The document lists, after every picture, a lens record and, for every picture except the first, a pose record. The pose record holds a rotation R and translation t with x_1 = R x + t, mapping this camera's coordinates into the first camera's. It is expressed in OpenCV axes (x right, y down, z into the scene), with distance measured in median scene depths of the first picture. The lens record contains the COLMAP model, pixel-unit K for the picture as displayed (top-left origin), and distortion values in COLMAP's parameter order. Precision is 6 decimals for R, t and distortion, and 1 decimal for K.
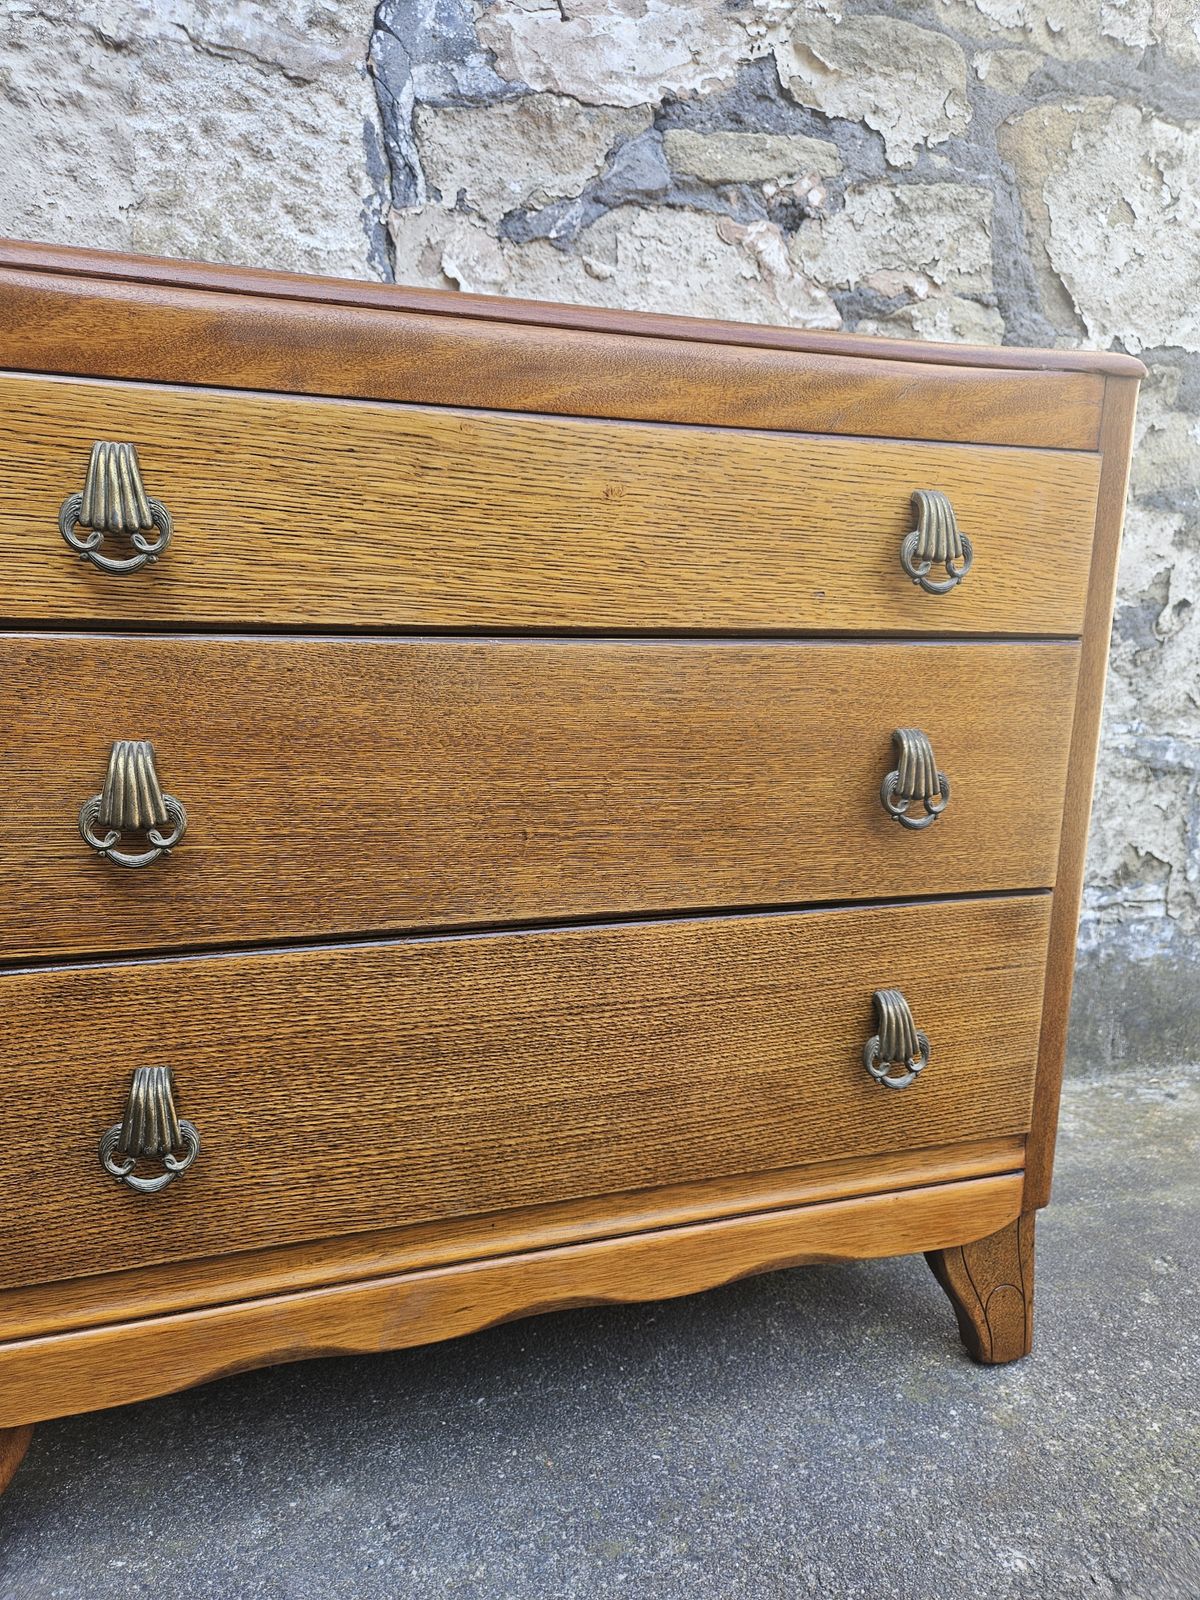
lens RADIAL K [[1071.5, 0, 589.2], [0, 1071.5, 795.0], [0, 0, 1]] dist [0.070795, -0.054677]
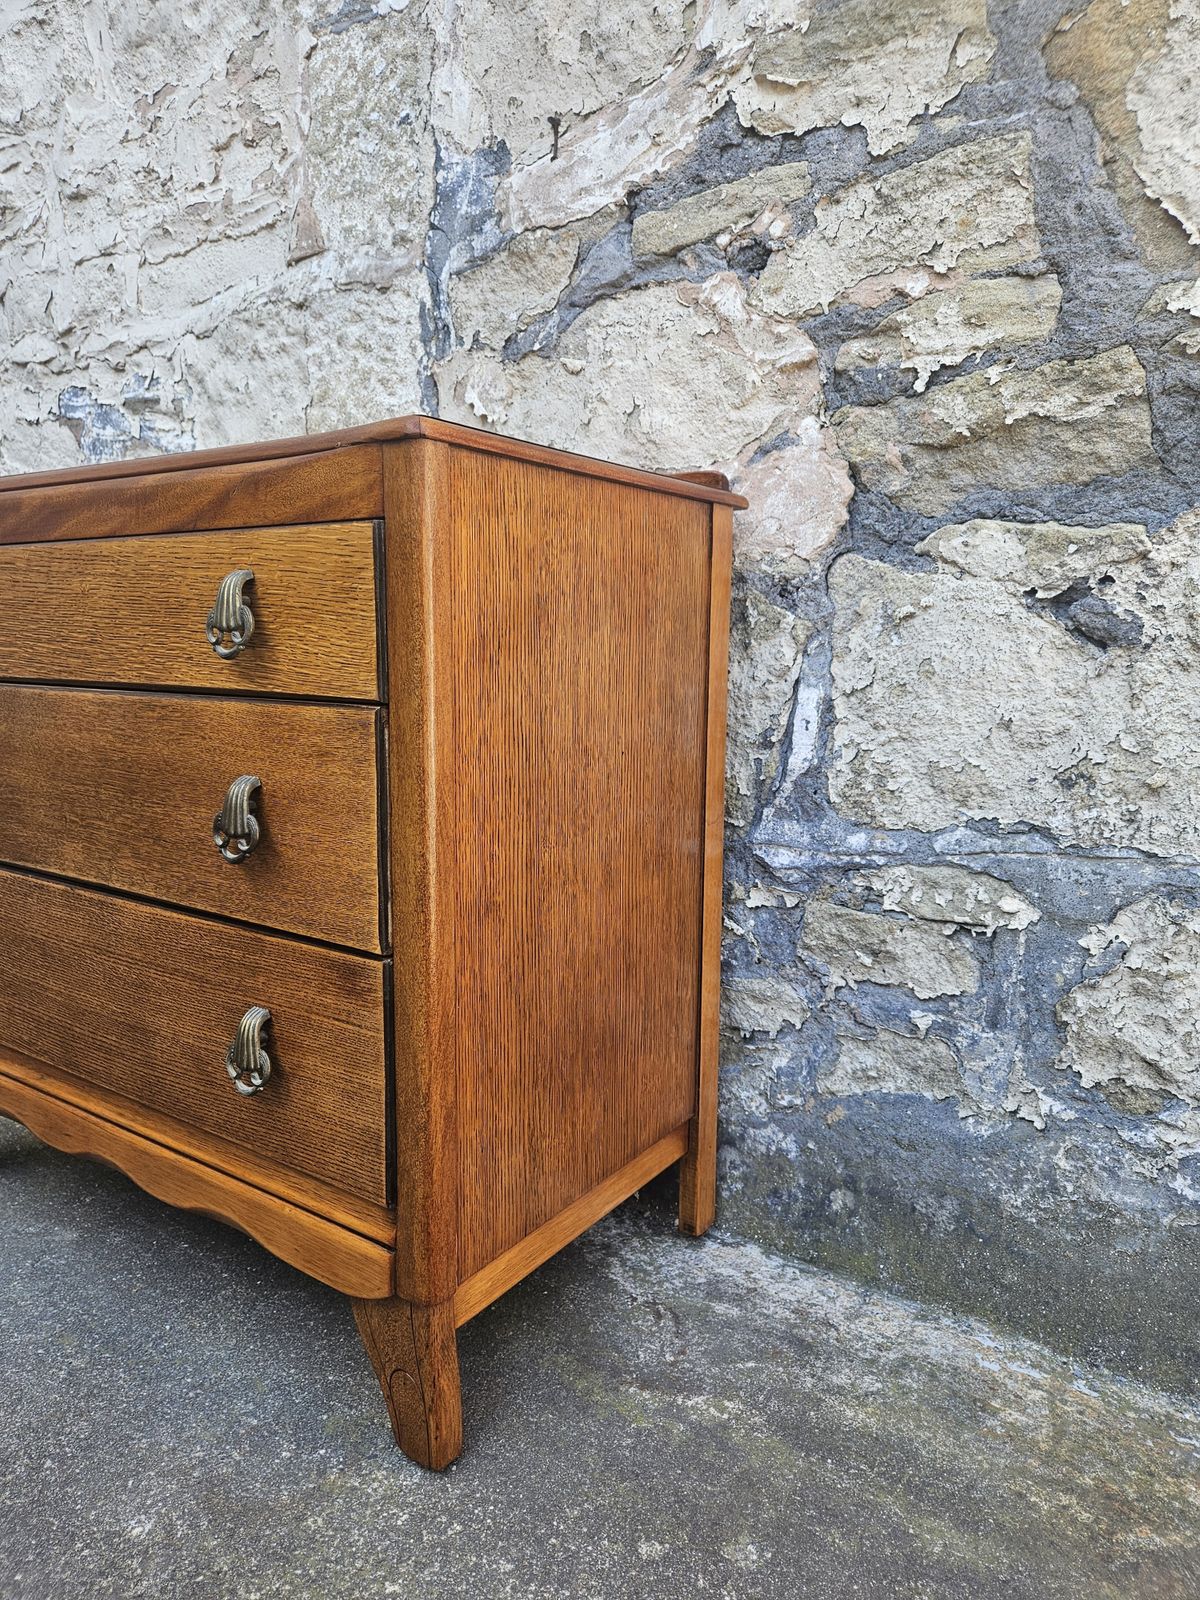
lens RADIAL K [[1071.6, 0, 595.4], [0, 1071.6, 802.7], [0, 0, 1]] dist [0.072139, -0.055633]
pose [[0.606280, 0.104767, -0.788320, 1.020889], [-0.141401, 0.989690, 0.022781, -0.078912], [0.782579, 0.097658, 0.614844, 0.418411]]
